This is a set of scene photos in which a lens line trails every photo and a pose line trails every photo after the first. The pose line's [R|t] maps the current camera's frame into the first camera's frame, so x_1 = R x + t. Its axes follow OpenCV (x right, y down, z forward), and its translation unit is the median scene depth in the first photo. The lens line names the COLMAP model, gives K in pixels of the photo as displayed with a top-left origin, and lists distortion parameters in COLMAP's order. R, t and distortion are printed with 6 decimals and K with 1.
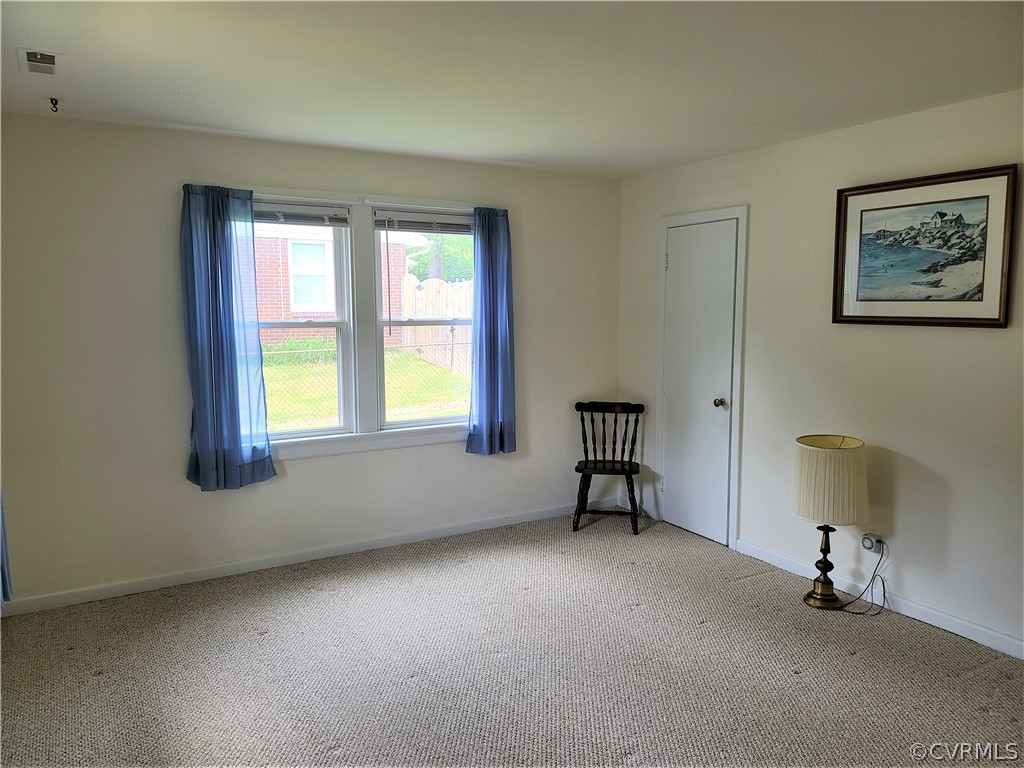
lens RADIAL K [[747.1, 0, 517.5], [0, 747.1, 387.3], [0, 0, 1]] dist [0.065650, -0.034319]
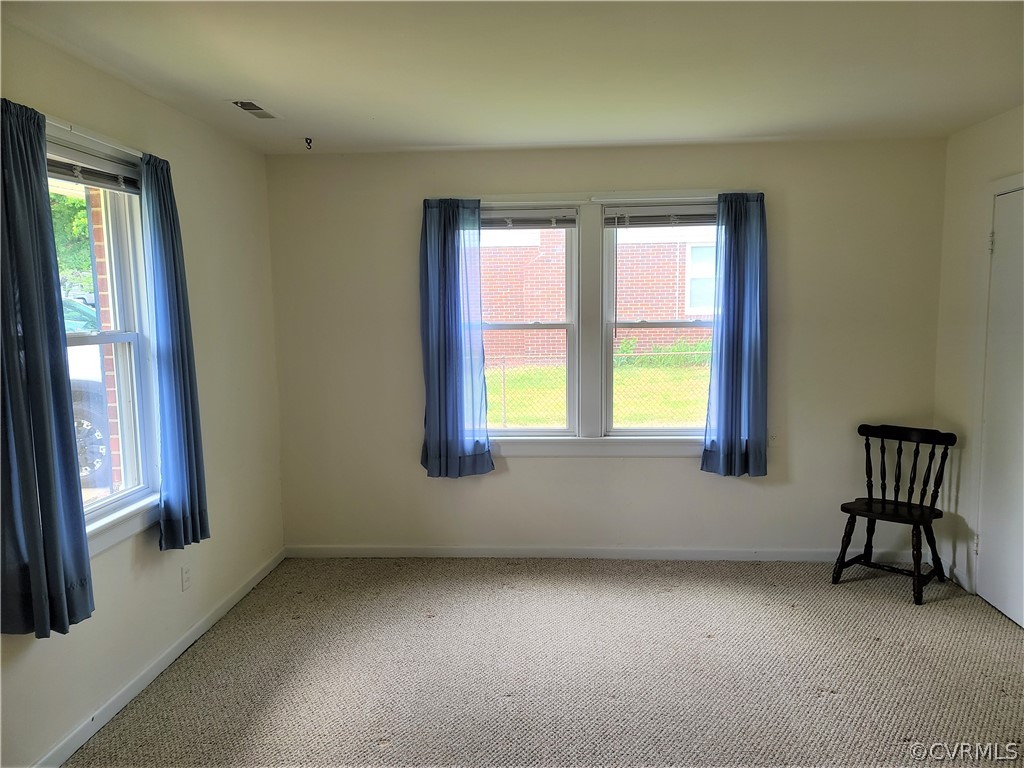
lens RADIAL K [[747.1, 0, 513.4], [0, 747.1, 384.6], [0, 0, 1]] dist [0.065650, -0.034319]
pose [[0.830869, 0.049079, -0.554299, 0.248527], [-0.053676, 0.998527, 0.007955, -0.010225], [0.553873, 0.023143, 0.832280, 0.135213]]
